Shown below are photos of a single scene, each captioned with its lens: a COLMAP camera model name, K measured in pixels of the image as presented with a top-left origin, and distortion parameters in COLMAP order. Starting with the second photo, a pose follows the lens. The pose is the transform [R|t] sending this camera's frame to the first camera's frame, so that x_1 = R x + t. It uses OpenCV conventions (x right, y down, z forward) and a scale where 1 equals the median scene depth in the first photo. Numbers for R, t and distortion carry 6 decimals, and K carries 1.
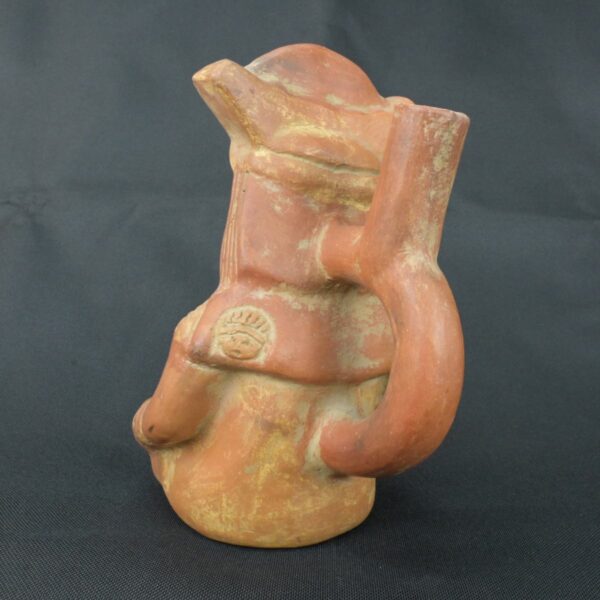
lens RADIAL K [[695.8, 0, 301.1], [0, 695.8, 299.6], [0, 0, 1]] dist [0.030593, 0.000000]
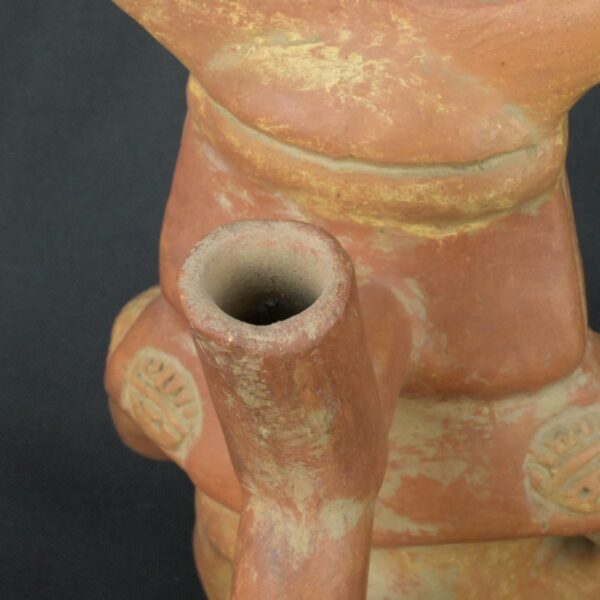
lens RADIAL K [[1898.1, 0, 299.9], [0, 1898.1, 300.3], [0, 0, 1]] dist [0.062500, 0.000000]
pose [[0.680863, 0.414003, -0.604175, 0.776823], [0.014474, 0.817145, 0.576250, -0.791844], [0.732268, -0.401092, 0.550372, 0.305149]]
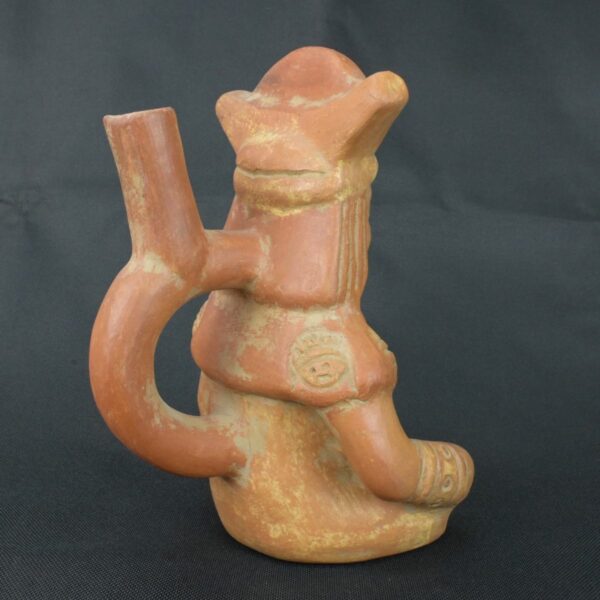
lens RADIAL K [[695.8, 0, 300.6], [0, 695.8, 299.5], [0, 0, 1]] dist [0.030593, 0.000000]
pose [[0.111368, 0.093396, -0.989381, 1.065270], [-0.145183, 0.986422, 0.076774, -0.096708], [0.983117, 0.135091, 0.123415, 0.965503]]
